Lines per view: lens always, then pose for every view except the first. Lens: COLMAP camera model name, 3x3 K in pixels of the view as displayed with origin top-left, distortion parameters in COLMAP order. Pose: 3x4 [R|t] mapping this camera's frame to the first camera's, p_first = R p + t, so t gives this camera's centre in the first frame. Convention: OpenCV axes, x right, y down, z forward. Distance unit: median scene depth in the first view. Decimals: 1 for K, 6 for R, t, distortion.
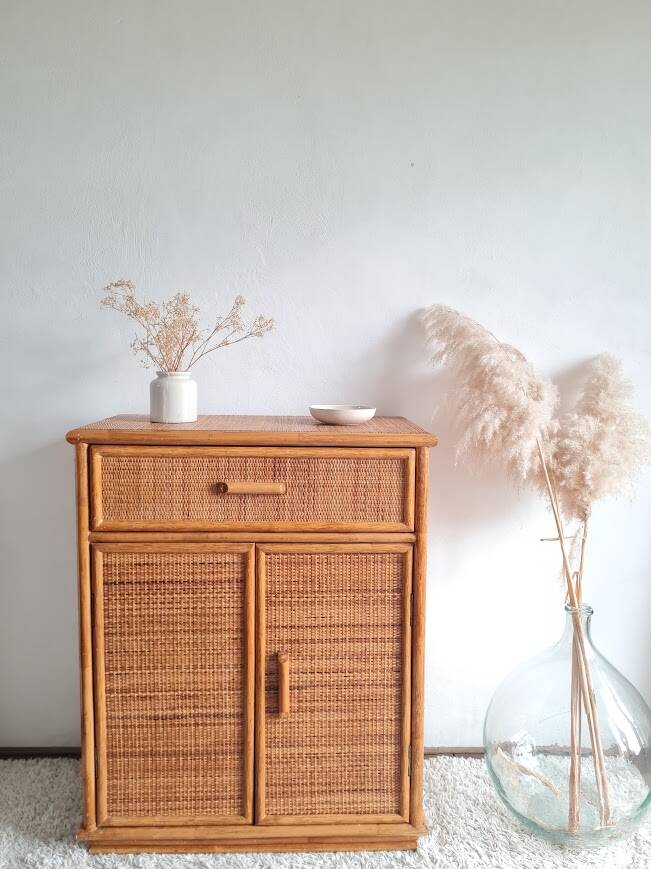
lens RADIAL K [[689.1, 0, 323.5], [0, 689.1, 422.3], [0, 0, 1]] dist [0.036547, -0.034445]
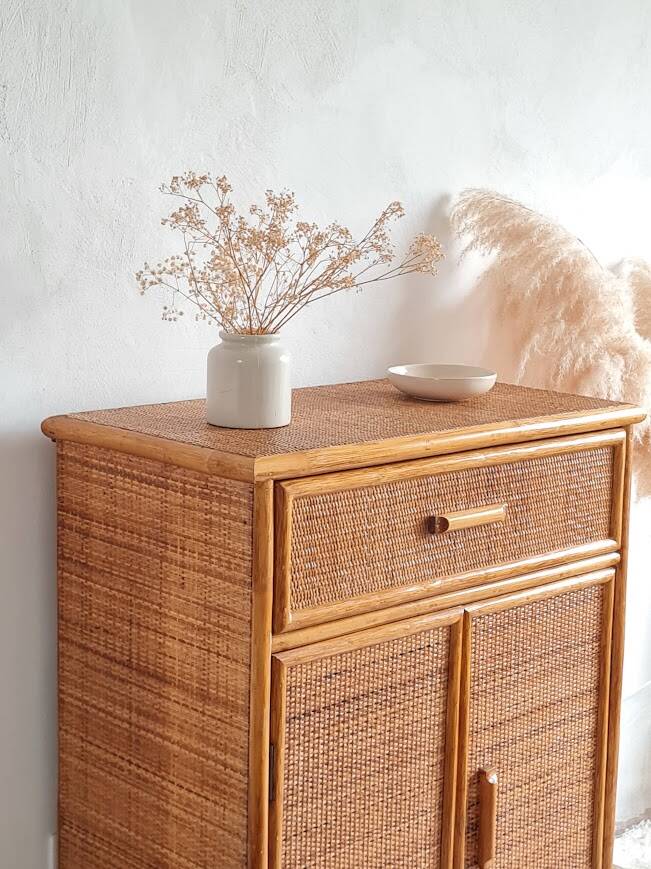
lens RADIAL K [[1609.9, 0, 317.6], [0, 1609.9, 421.7], [0, 0, 1]] dist [0.041426, 0.000000]
pose [[0.750910, -0.100454, 0.652719, -1.105542], [0.048067, 0.994056, 0.097688, -0.134984], [-0.658653, -0.041980, 0.751275, 0.002436]]
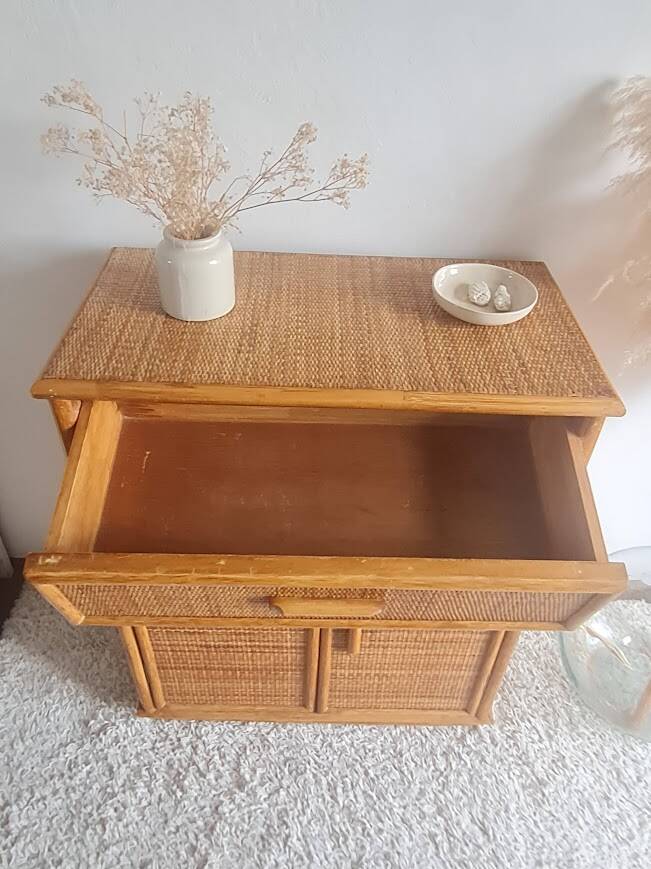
lens RADIAL K [[650.9, 0, 328.3], [0, 650.9, 420.1], [0, 0, 1]] dist [0.035579, -0.027879]
pose [[0.998684, 0.048339, -0.017146, -0.088161], [-0.030178, 0.824112, 0.565622, -0.285497], [0.041472, -0.564360, 0.824487, 0.483921]]
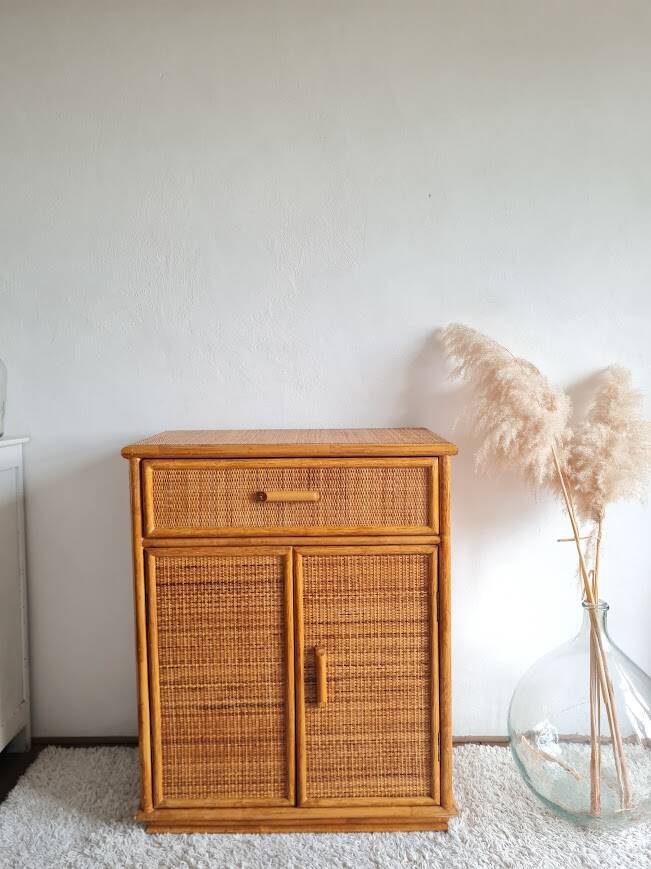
lens RADIAL K [[650.9, 0, 324.4], [0, 650.9, 426.6], [0, 0, 1]] dist [0.035579, -0.027879]
pose [[0.999106, -0.020050, -0.037212, -0.006489], [0.019582, 0.999725, -0.012905, -0.000568], [0.037461, 0.012164, 0.999224, -0.031722]]
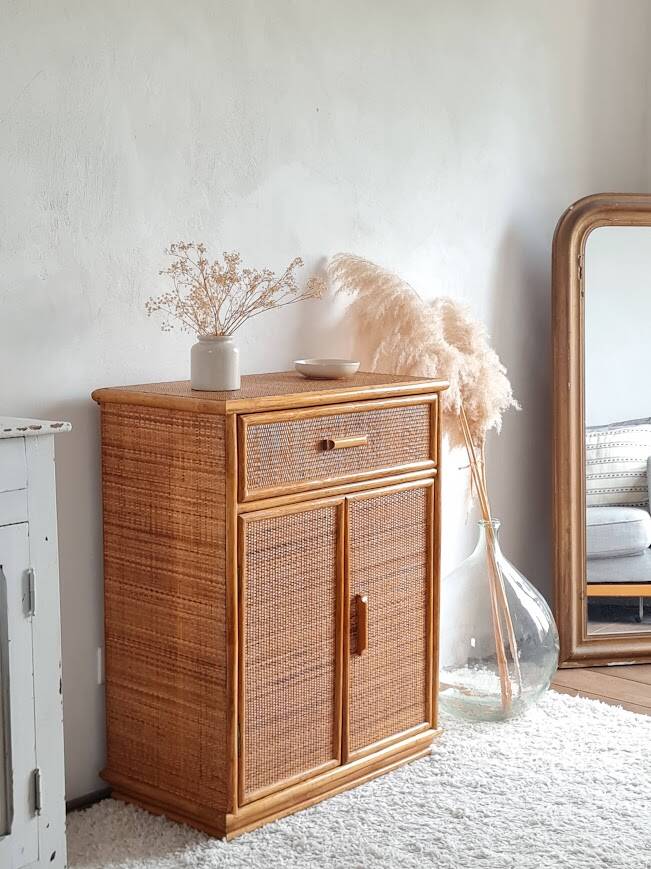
lens RADIAL K [[1384.6, 0, 324.2], [0, 1384.6, 436.8], [0, 0, 1]] dist [0.041569, 0.000000]
pose [[0.689237, -0.103953, 0.717040, -1.598041], [0.071108, 0.994581, 0.075839, -0.074116], [-0.721038, -0.001284, 0.692894, -0.437576]]
